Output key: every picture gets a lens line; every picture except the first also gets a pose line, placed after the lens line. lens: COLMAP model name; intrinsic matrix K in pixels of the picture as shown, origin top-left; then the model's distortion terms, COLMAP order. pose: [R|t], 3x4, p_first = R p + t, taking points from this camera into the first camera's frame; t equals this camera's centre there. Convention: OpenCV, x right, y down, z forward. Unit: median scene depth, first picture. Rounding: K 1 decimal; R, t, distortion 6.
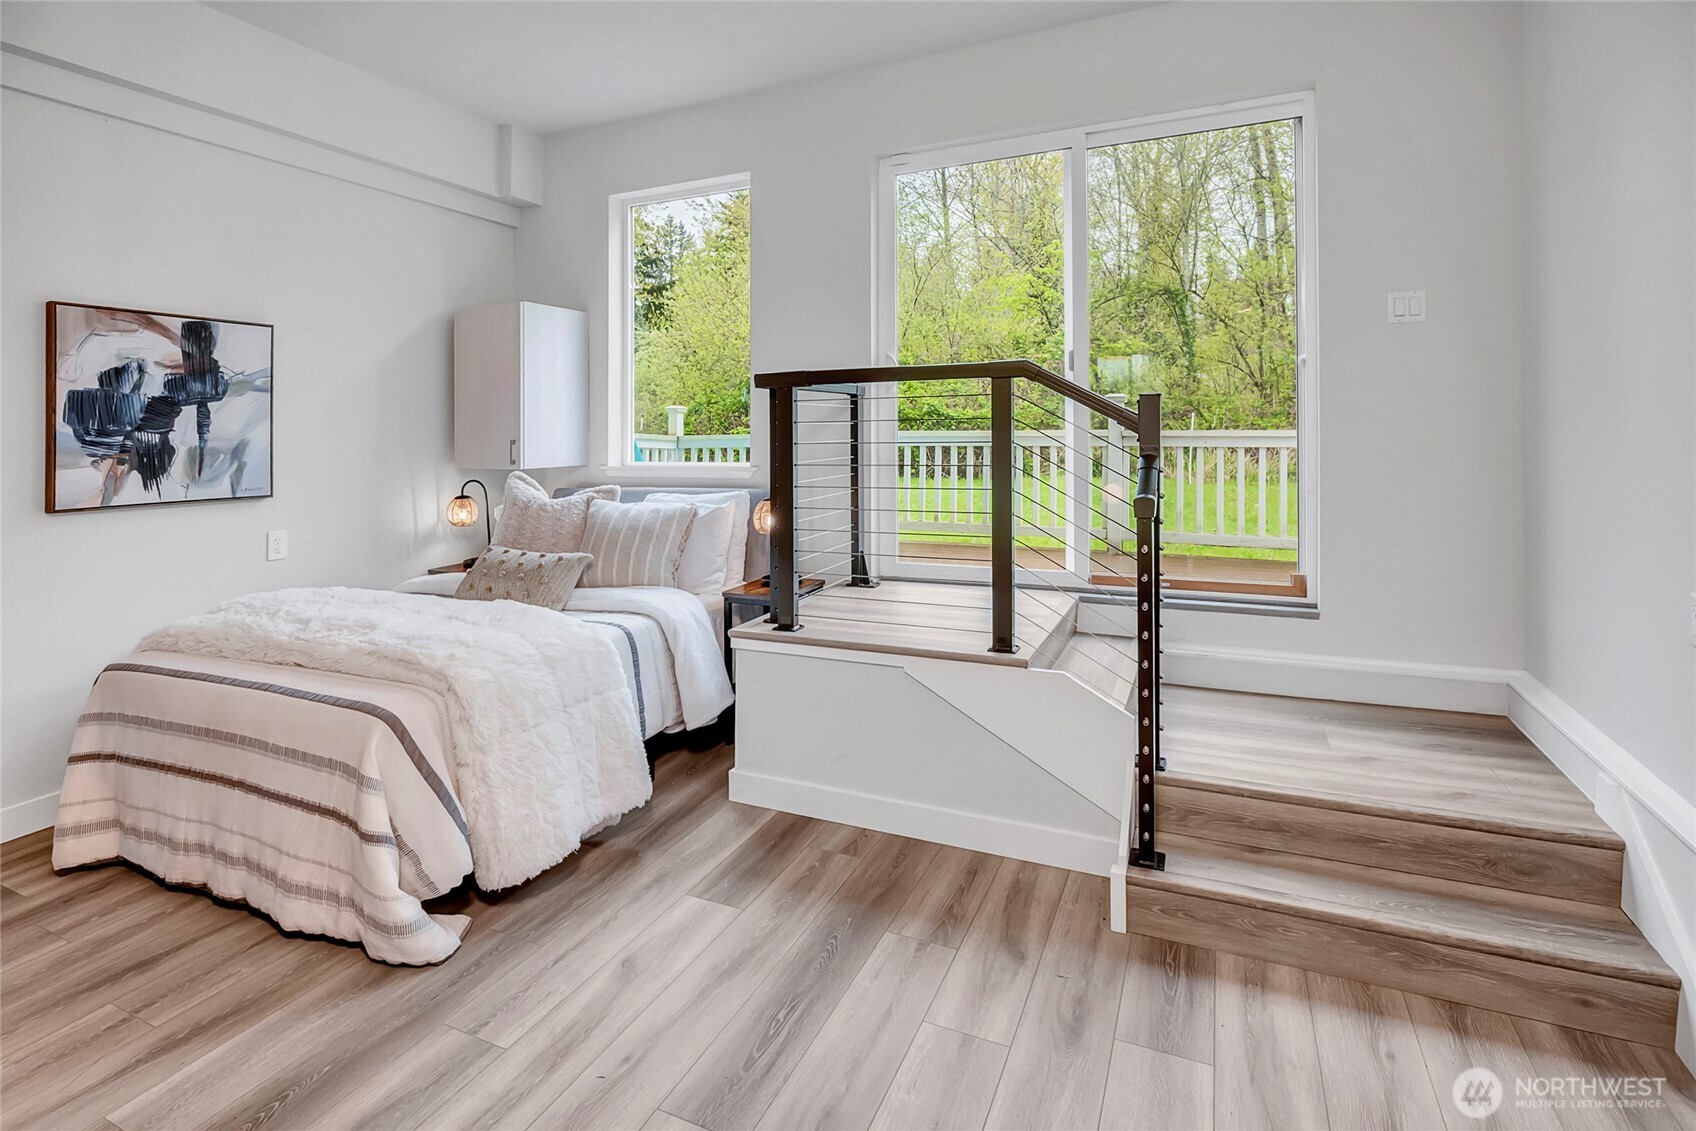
lens RADIAL K [[801.6, 0, 848.0], [0, 801.6, 565.5], [0, 0, 1]] dist [-0.003048, 0.000144]
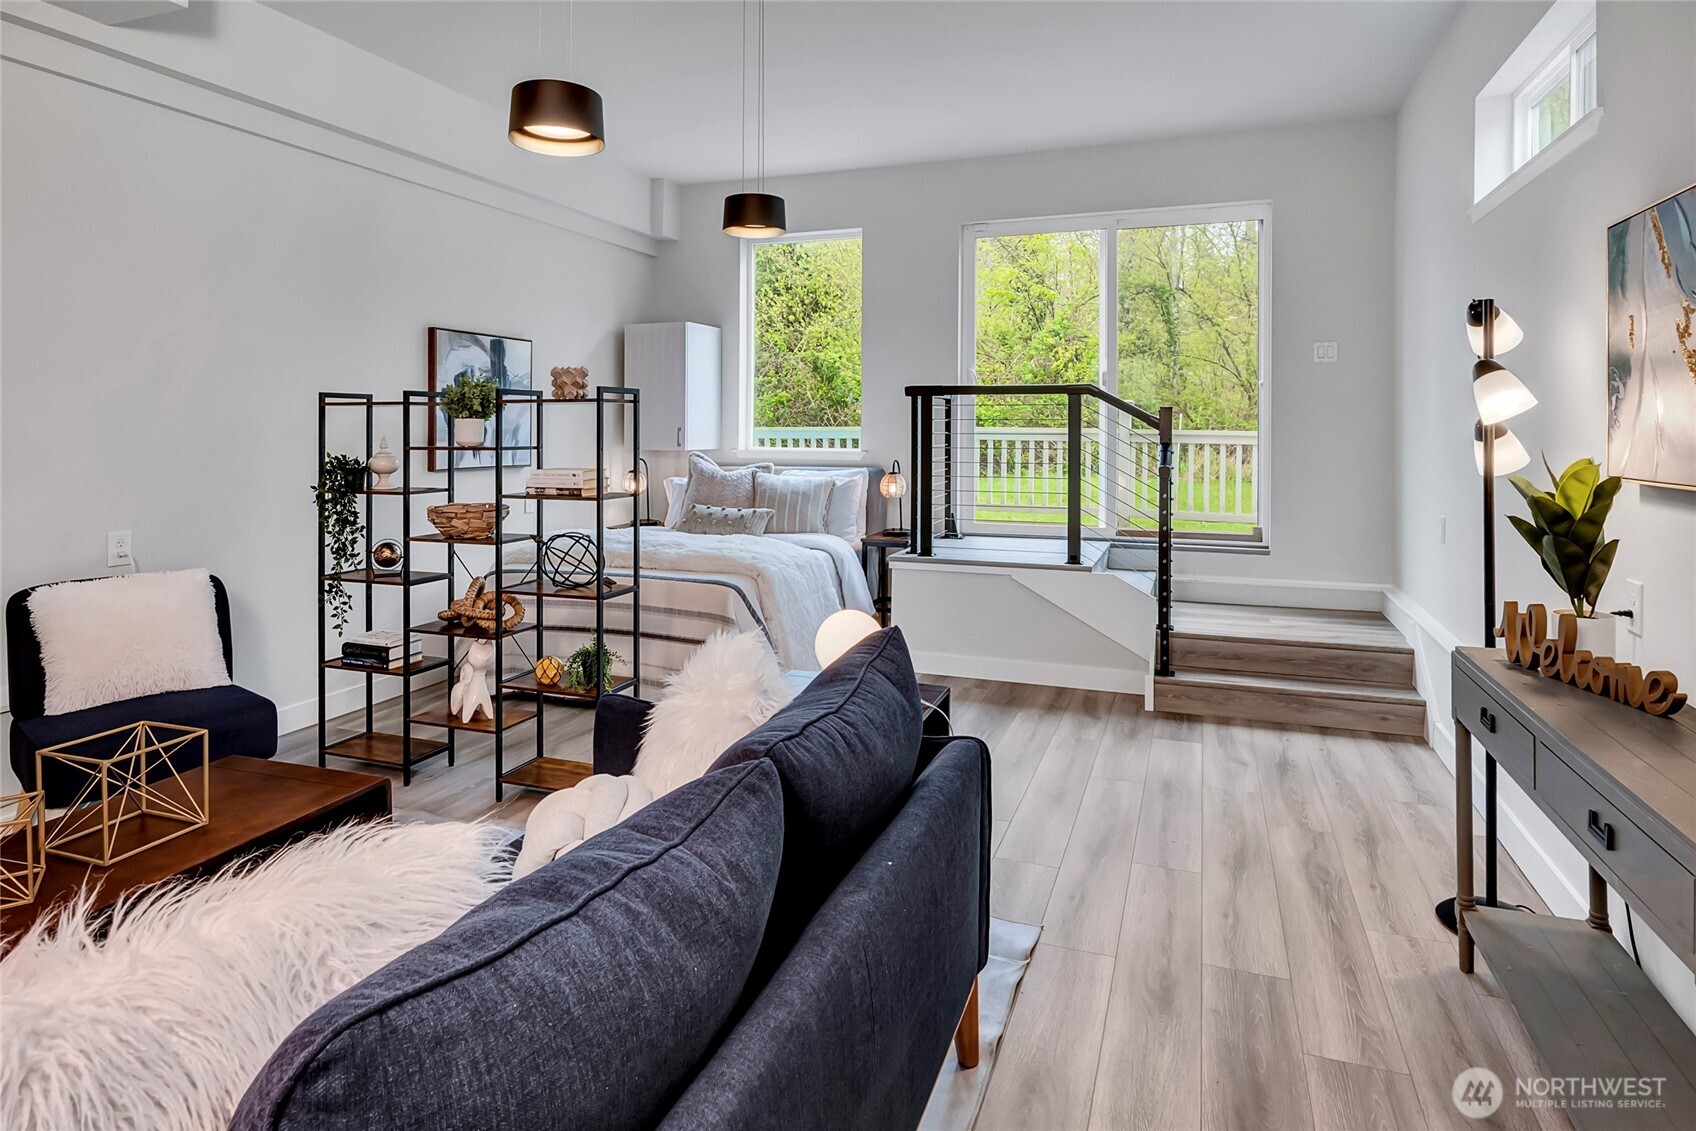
lens RADIAL K [[908.1, 0, 844.5], [0, 908.1, 583.7], [0, 0, 1]] dist [0.003772, -0.000054]
pose [[0.998209, 0.008307, 0.059236, -0.331925], [-0.008621, 0.999950, 0.005041, 0.124049], [-0.059191, -0.005543, 0.998231, -0.702050]]
